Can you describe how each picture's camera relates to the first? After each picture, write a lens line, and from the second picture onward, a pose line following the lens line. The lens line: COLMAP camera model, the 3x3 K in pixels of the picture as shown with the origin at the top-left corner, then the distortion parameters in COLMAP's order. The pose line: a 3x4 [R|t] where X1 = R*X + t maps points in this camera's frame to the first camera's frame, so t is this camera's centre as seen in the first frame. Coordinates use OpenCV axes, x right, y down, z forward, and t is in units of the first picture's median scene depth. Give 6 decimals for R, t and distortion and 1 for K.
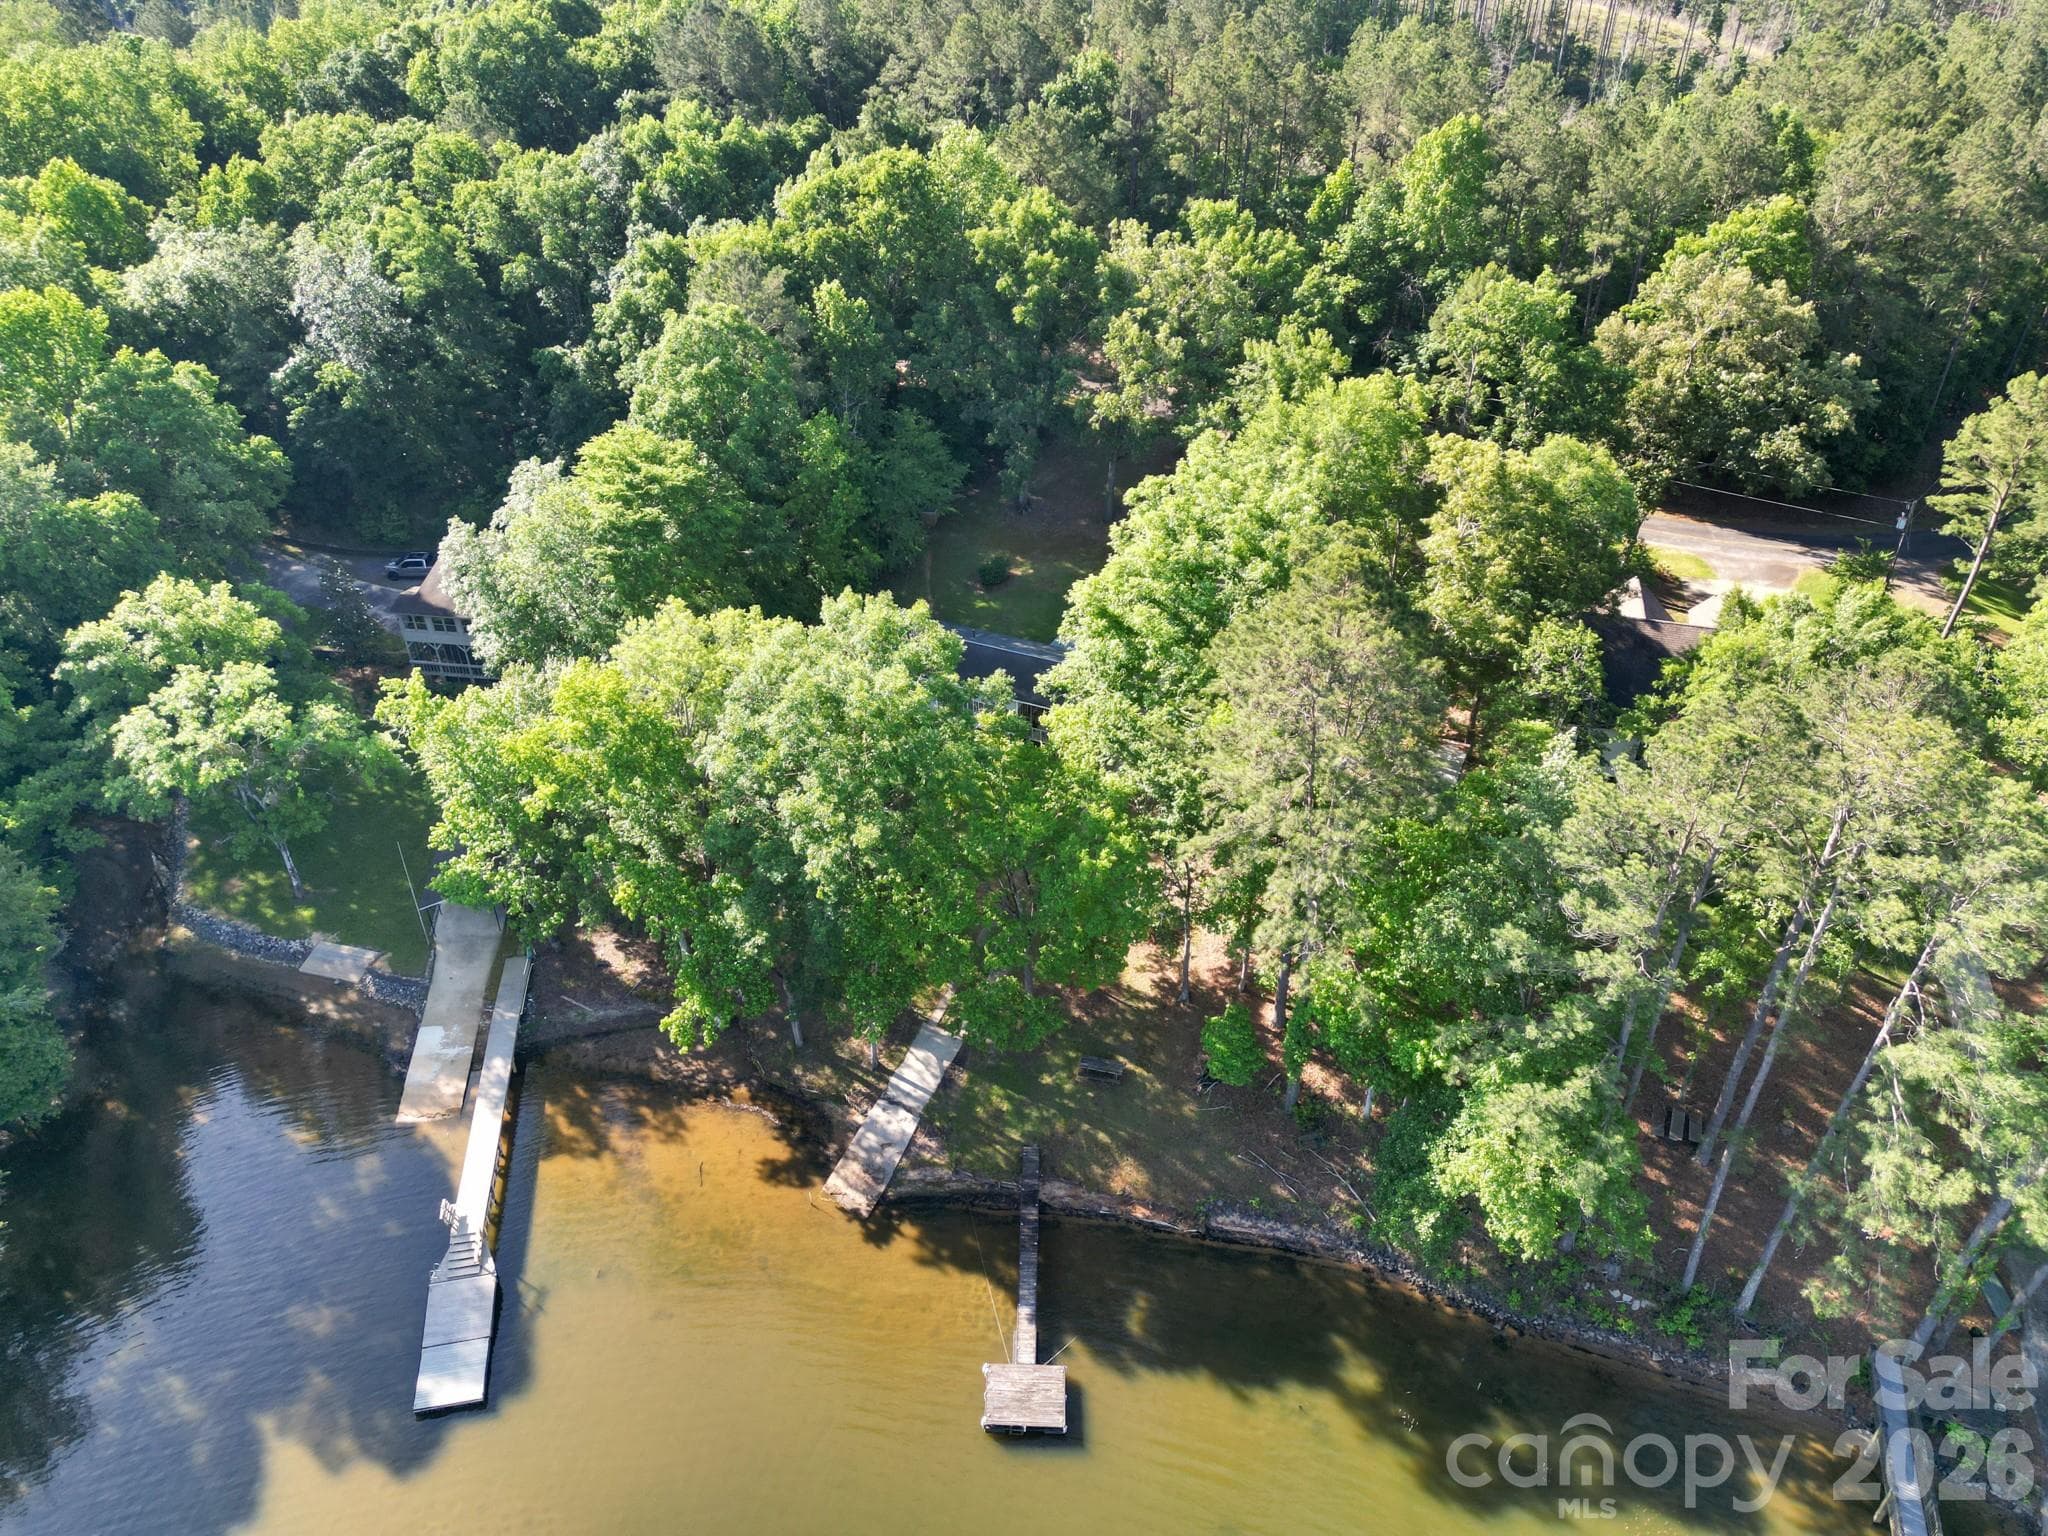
lens RADIAL K [[1431.4, 0, 1019.2], [0, 1431.4, 766.6], [0, 0, 1]] dist [0.068594, -0.063198]
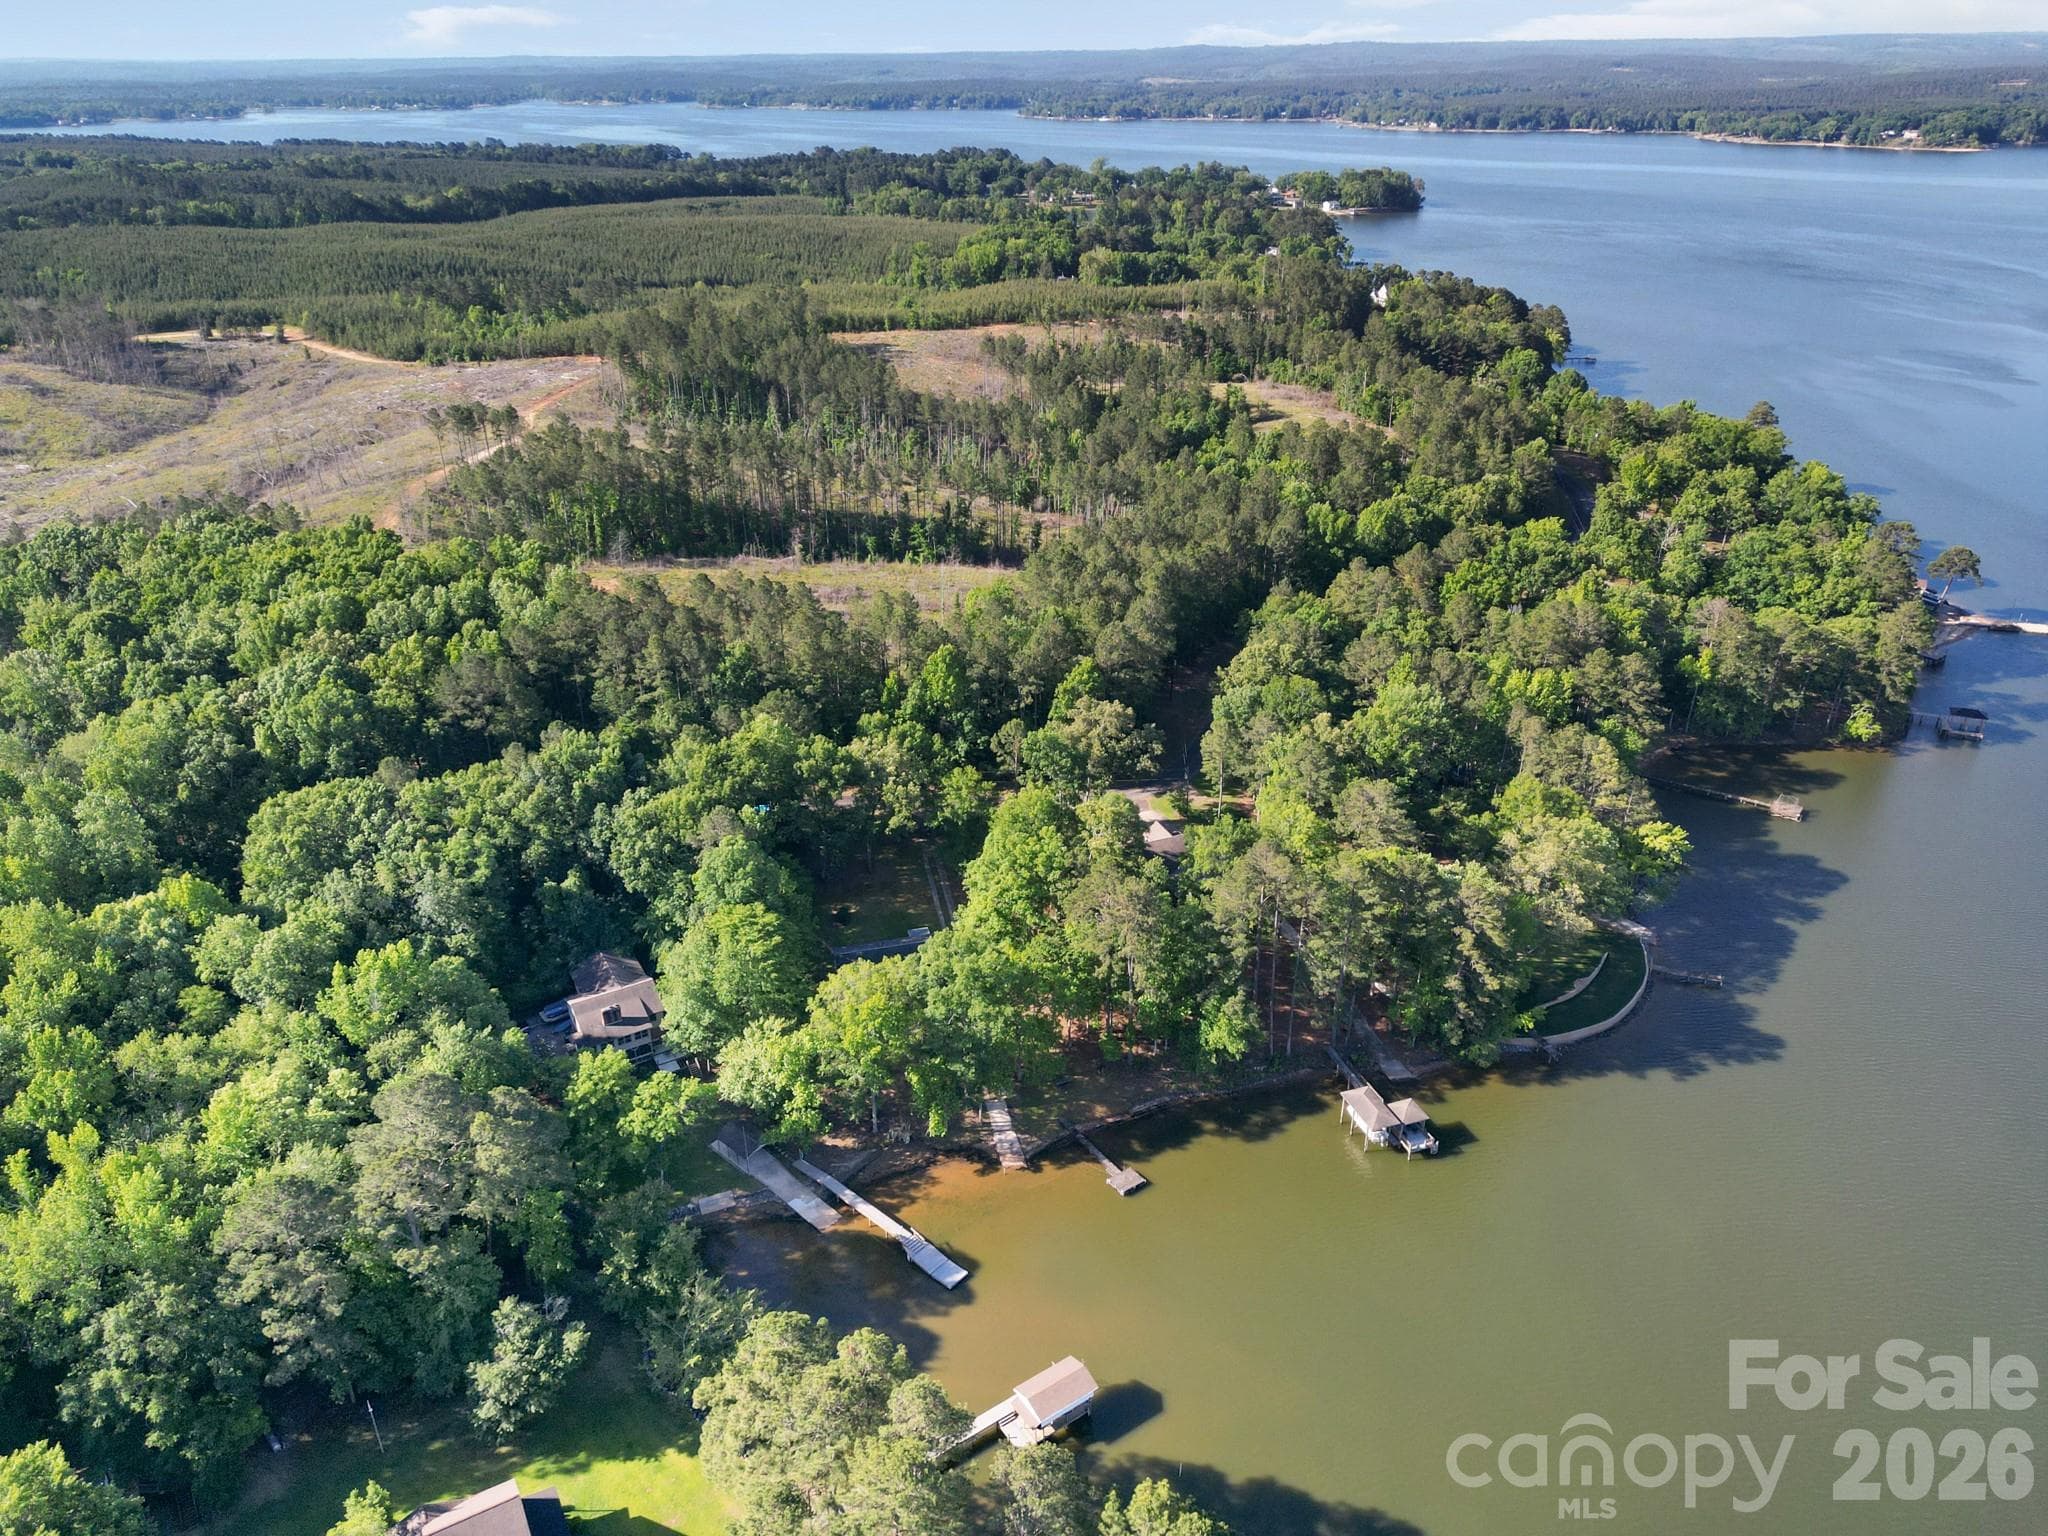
lens RADIAL K [[1431.4, 0, 1021.0], [0, 1431.4, 765.6], [0, 0, 1]] dist [0.068594, -0.063198]
pose [[0.789665, -0.277531, 0.547181, -1.149163], [0.361668, 0.930979, -0.049748, -0.192497], [-0.495607, 0.237182, 0.835535, -1.110366]]
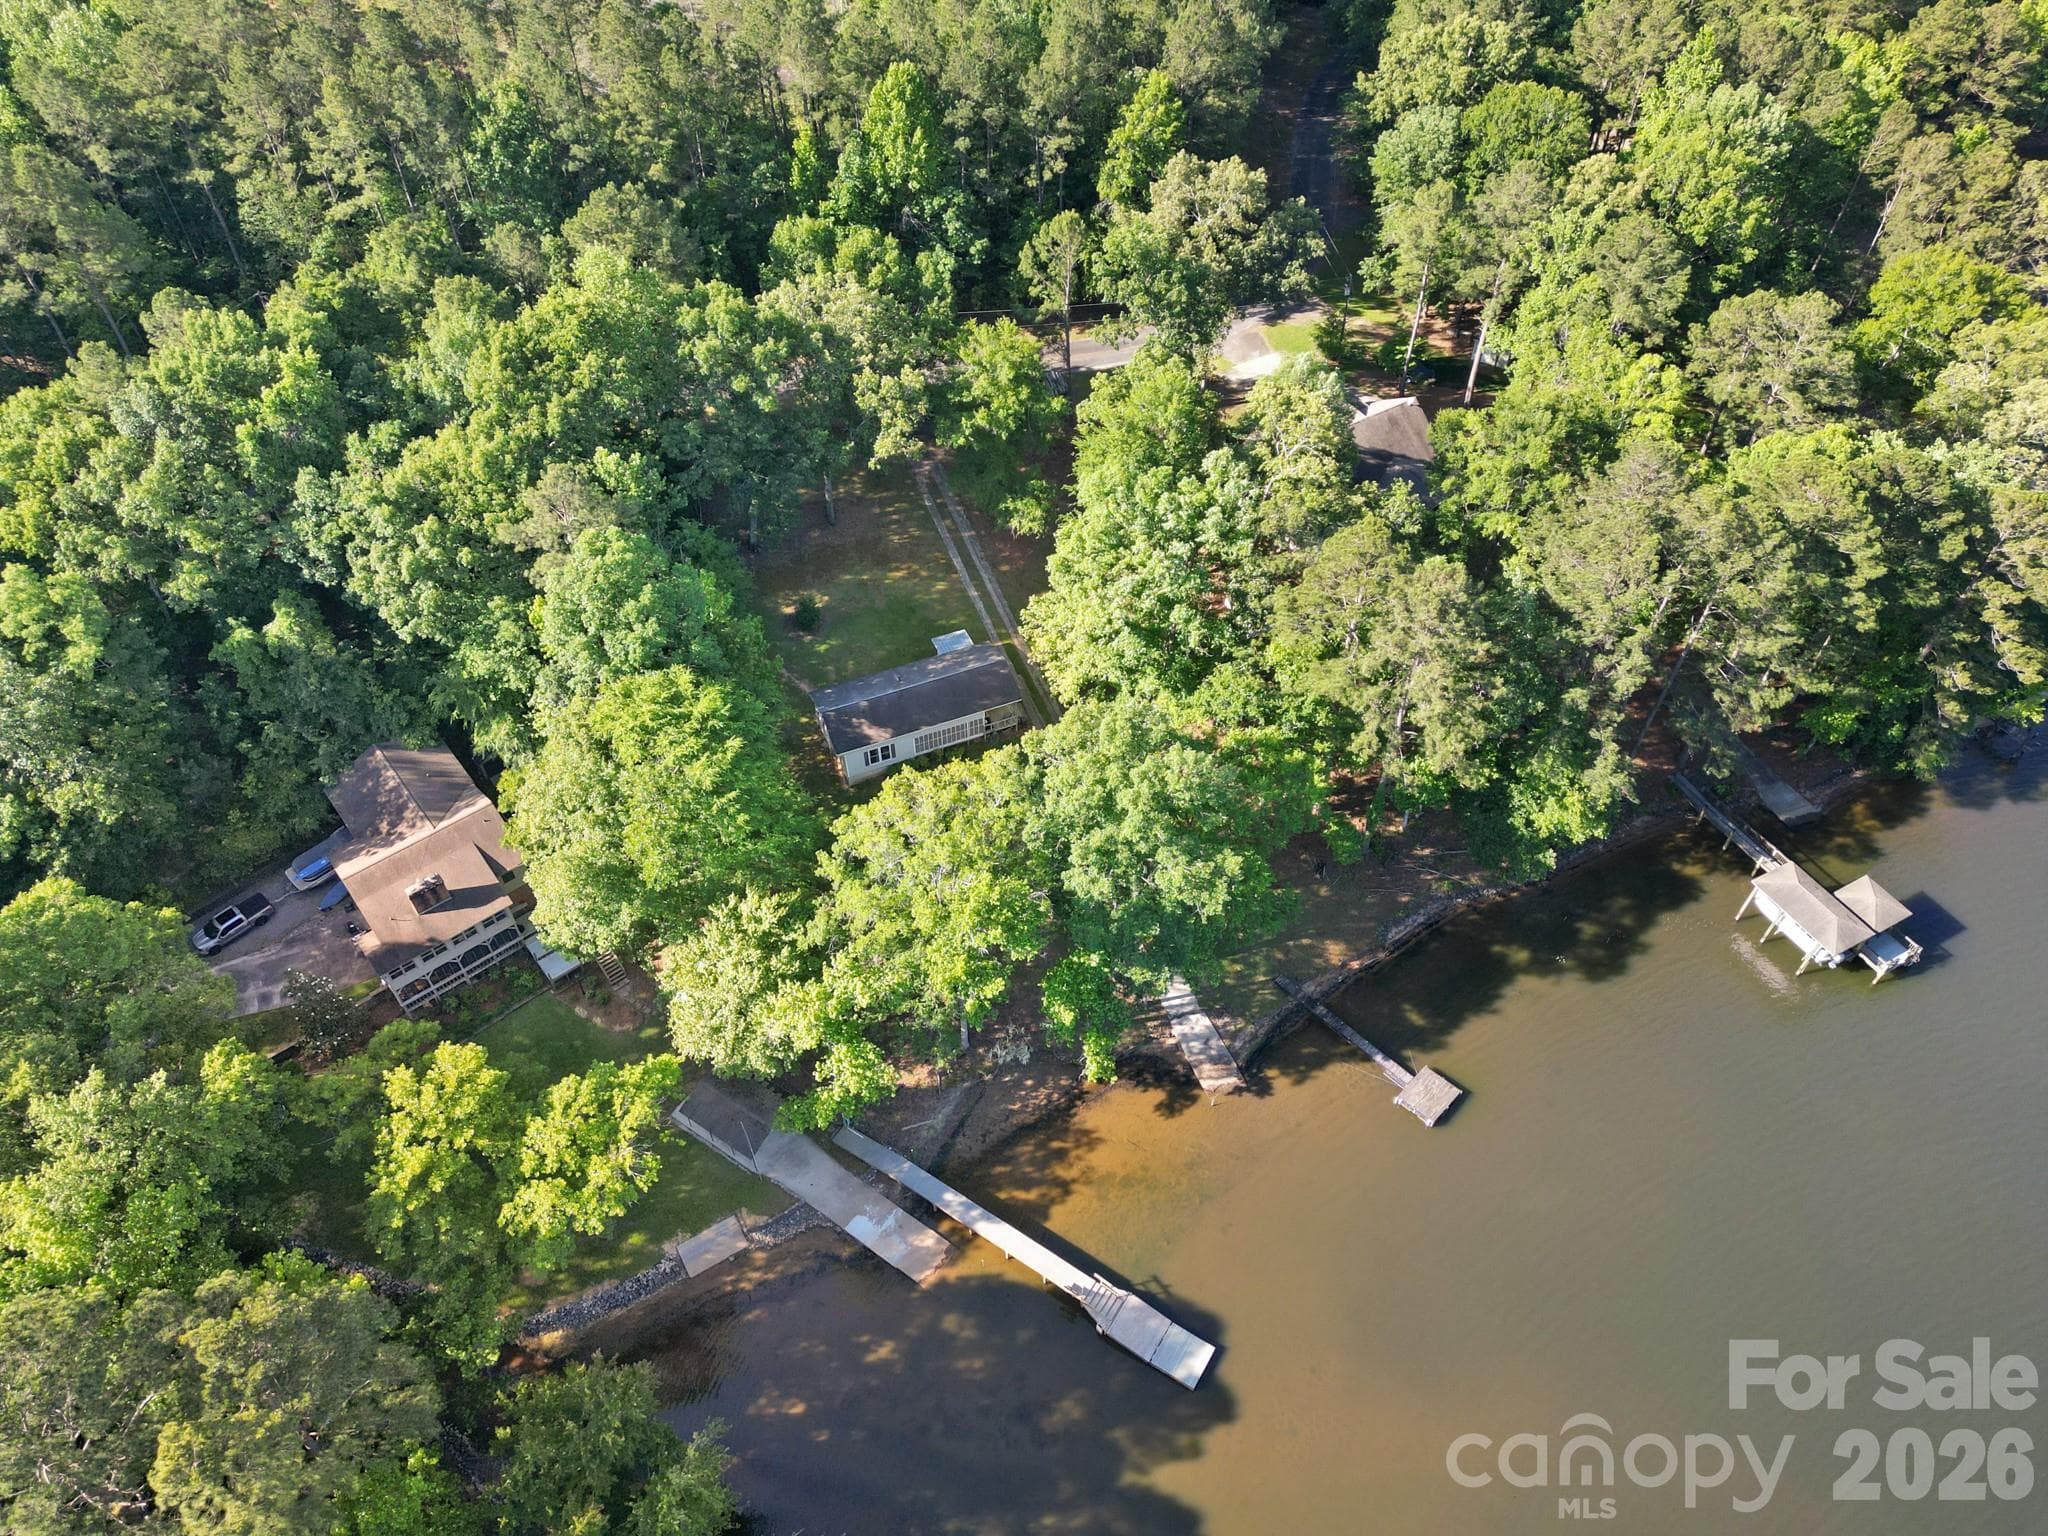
lens RADIAL K [[1431.4, 0, 1013.9], [0, 1431.4, 766.6], [0, 0, 1]] dist [0.068594, -0.063198]
pose [[0.684803, -0.547152, 0.481320, -0.690197], [0.427143, 0.836515, 0.343208, -0.477112], [-0.590418, -0.029437, 0.806560, 0.002107]]
